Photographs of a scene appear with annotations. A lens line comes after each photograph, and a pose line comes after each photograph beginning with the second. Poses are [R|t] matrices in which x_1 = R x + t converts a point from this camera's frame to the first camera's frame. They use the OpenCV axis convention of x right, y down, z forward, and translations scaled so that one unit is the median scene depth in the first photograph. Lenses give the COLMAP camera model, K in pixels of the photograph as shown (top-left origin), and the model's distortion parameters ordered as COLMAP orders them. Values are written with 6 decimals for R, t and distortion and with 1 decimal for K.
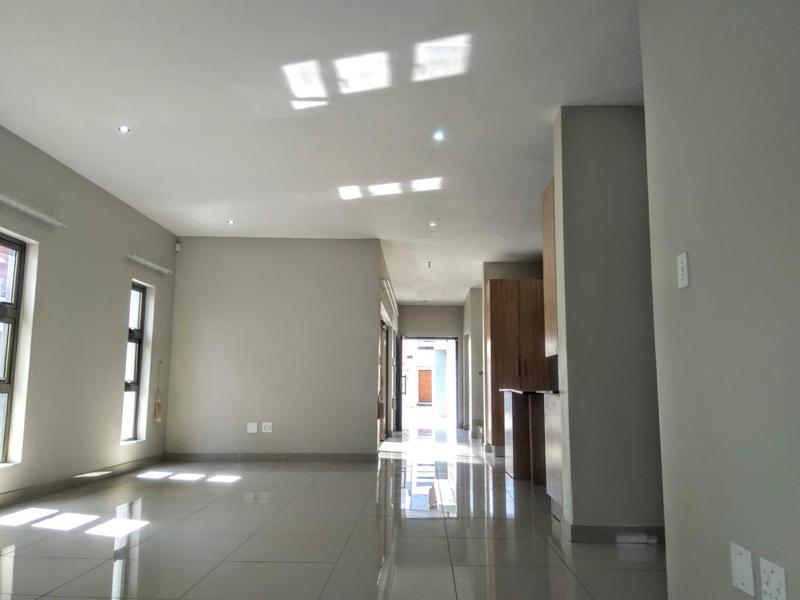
lens RADIAL K [[621.8, 0, 400.0], [0, 621.8, 300.0], [0, 0, 1]] dist [0.053986, -0.008786]
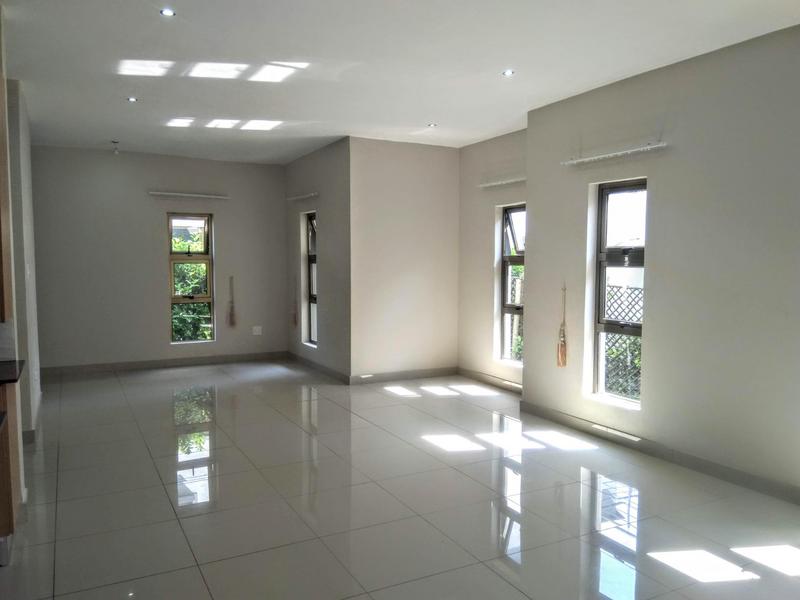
lens RADIAL K [[621.8, 0, 400.0], [0, 621.8, 300.0], [0, 0, 1]] dist [0.053986, -0.008786]
pose [[-0.862068, 0.012498, -0.506639, 0.123883], [0.049043, 0.997061, -0.058852, 0.078382], [0.504414, -0.075582, -0.860147, 1.063964]]
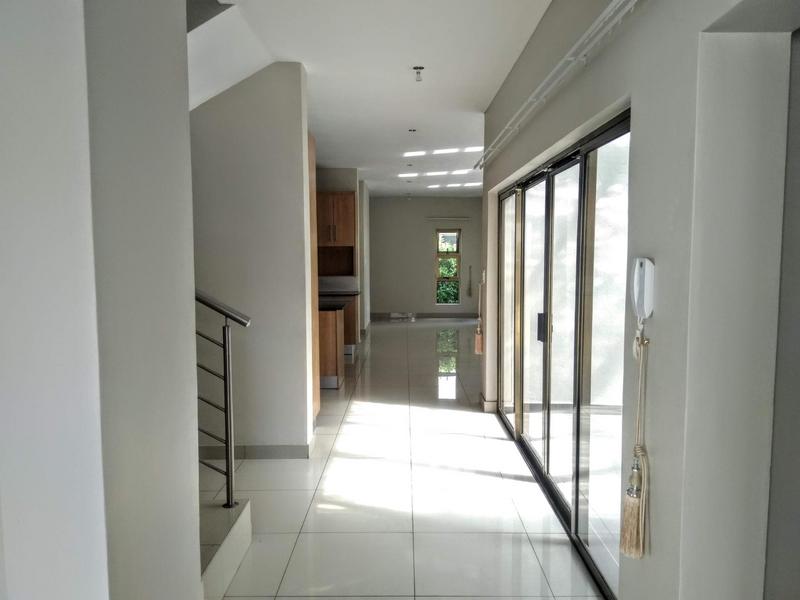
lens RADIAL K [[621.8, 0, 400.0], [0, 621.8, 300.0], [0, 0, 1]] dist [0.053986, -0.008786]
pose [[-0.999242, 0.003825, -0.038749, 0.100100], [0.005913, 0.998529, -0.053902, 0.153266], [0.038486, -0.054090, -0.997794, 1.766633]]
